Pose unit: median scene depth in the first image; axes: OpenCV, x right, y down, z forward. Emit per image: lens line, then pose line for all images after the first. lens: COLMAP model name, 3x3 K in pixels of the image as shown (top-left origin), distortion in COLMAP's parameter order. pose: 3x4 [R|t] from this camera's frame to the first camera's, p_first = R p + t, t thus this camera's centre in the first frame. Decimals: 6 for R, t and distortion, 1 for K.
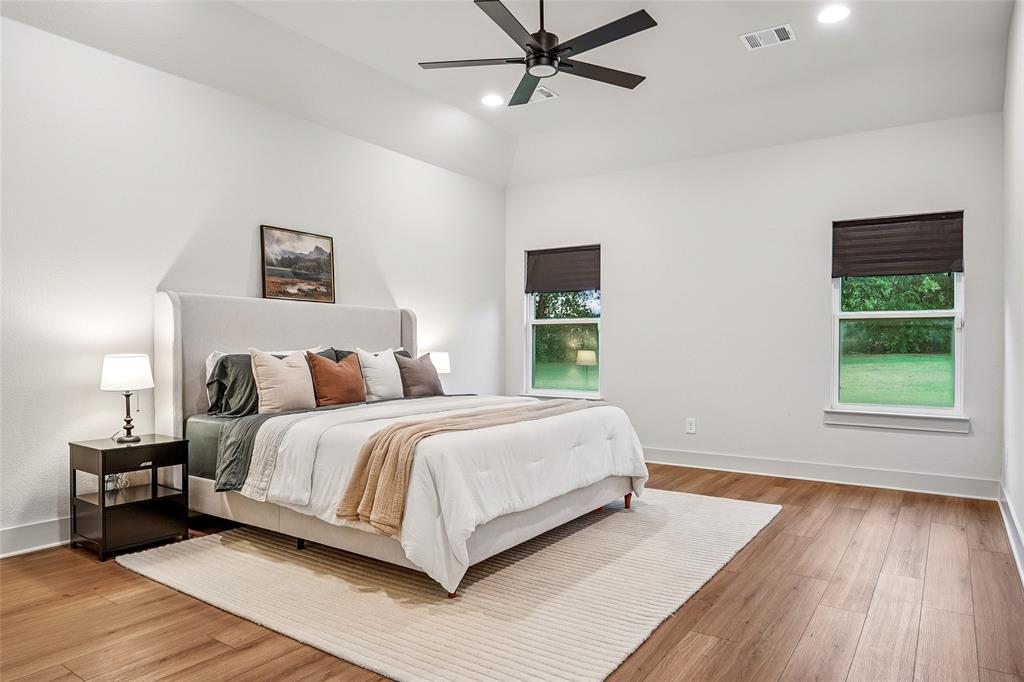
lens RADIAL K [[651.7, 0, 517.0], [0, 651.7, 338.0], [0, 0, 1]] dist [-0.017972, -0.001579]
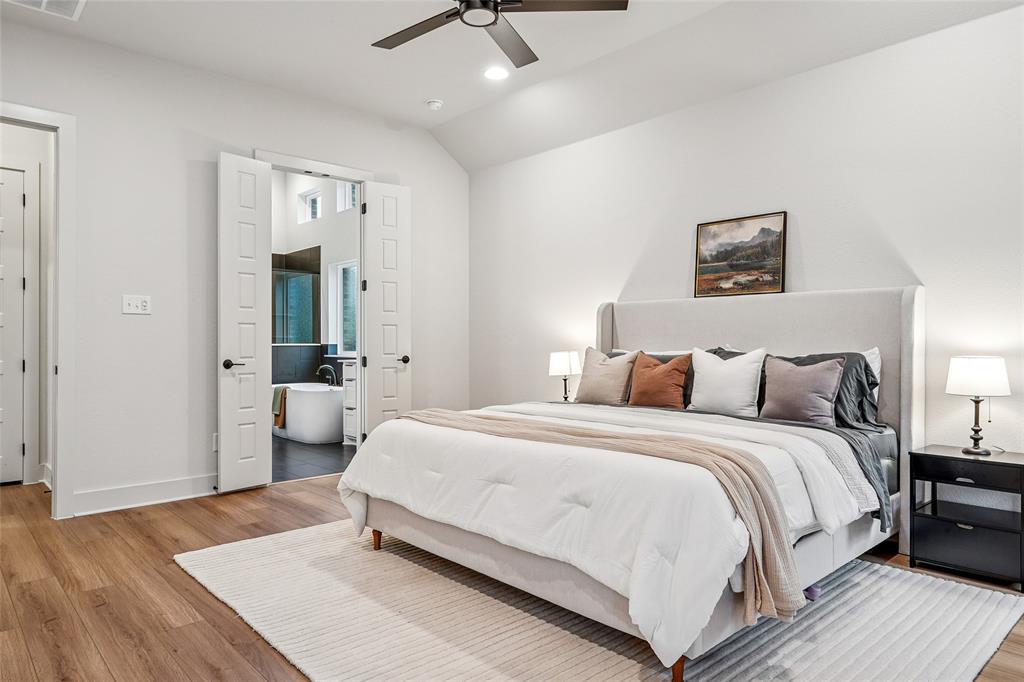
lens RADIAL K [[642.6, 0, 509.7], [0, 642.6, 345.6], [0, 0, 1]] dist [0.000691, 0.000840]
pose [[-0.241848, 0.001848, -0.970313, 0.613277], [0.013031, 0.999914, -0.001344, 0.009640], [0.970227, -0.012969, -0.241851, 0.922103]]
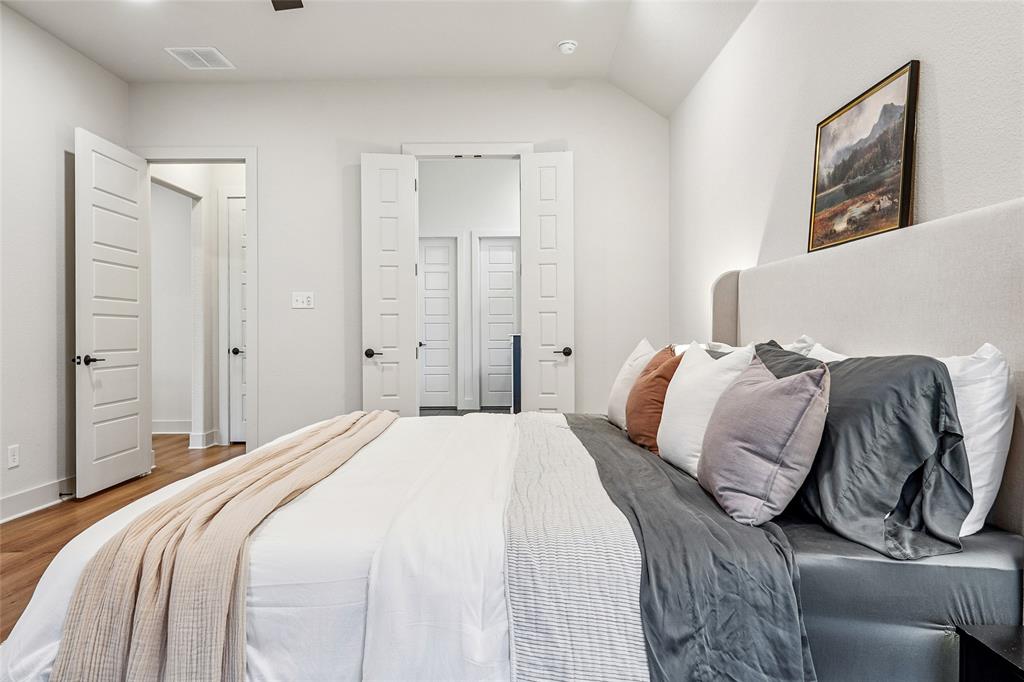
lens RADIAL K [[650.7, 0, 512.0], [0, 650.7, 341.0], [0, 0, 1]] dist [-0.003494, -0.001382]
pose [[-0.834525, 0.008938, -0.550898, 0.142553], [0.009949, 0.999950, 0.001153, 0.012327], [0.550881, -0.004519, -0.834572, 1.279700]]
